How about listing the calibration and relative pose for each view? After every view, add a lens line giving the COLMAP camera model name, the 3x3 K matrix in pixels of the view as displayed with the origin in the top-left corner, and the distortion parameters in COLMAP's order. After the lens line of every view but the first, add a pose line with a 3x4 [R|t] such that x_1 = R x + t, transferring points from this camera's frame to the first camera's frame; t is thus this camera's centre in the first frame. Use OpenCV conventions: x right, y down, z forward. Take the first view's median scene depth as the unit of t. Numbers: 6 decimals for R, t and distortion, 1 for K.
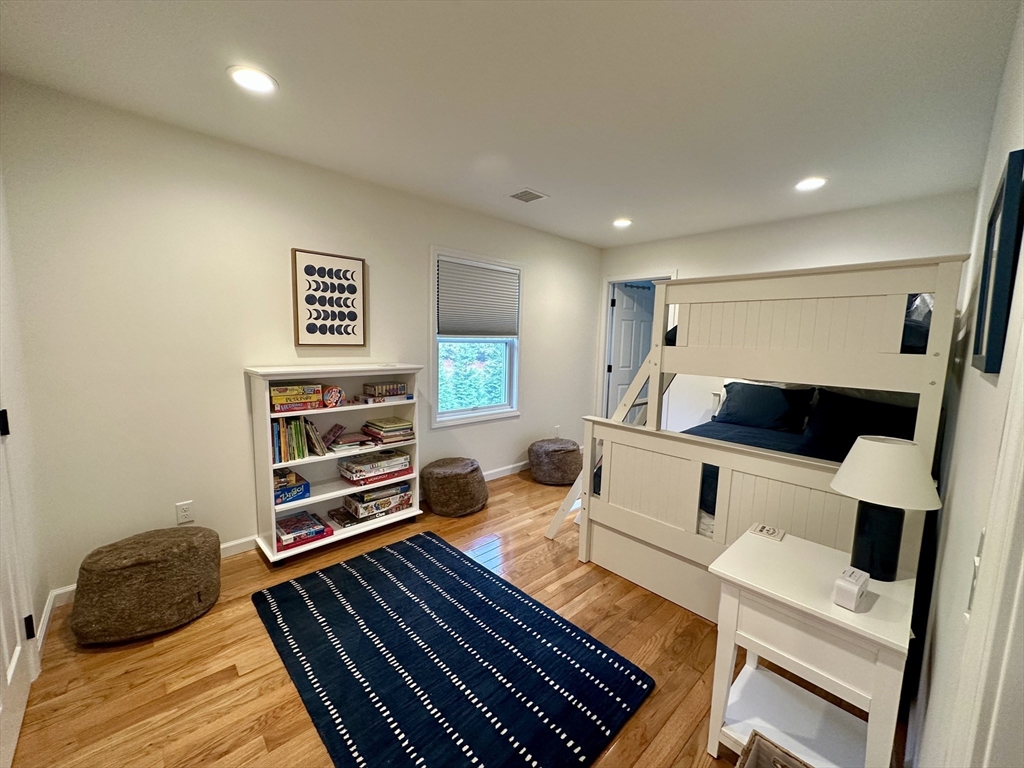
lens RADIAL K [[406.4, 0, 517.4], [0, 406.4, 384.9], [0, 0, 1]] dist [-0.000498, 0.000008]
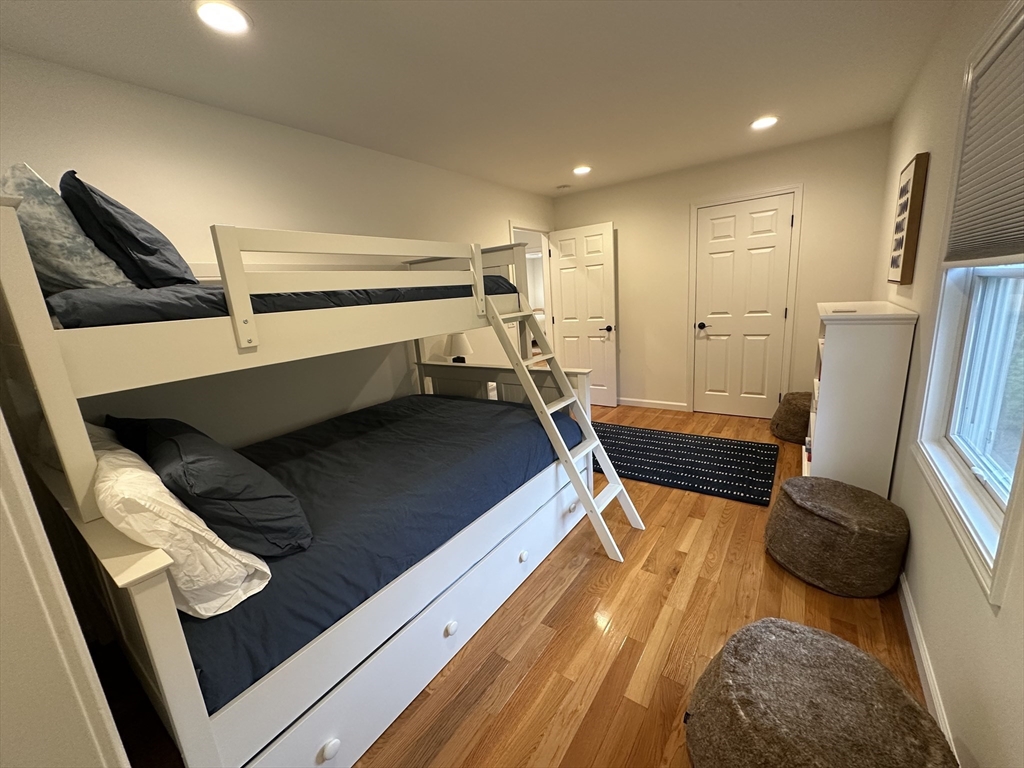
lens RADIAL K [[406.4, 0, 517.4], [0, 406.4, 384.9], [0, 0, 1]] dist [-0.000498, 0.000008]
pose [[-0.980092, 0.084775, -0.179537, 0.576178], [0.021742, 0.944648, 0.327365, -0.226385], [0.197352, 0.316944, -0.927685, 2.139941]]
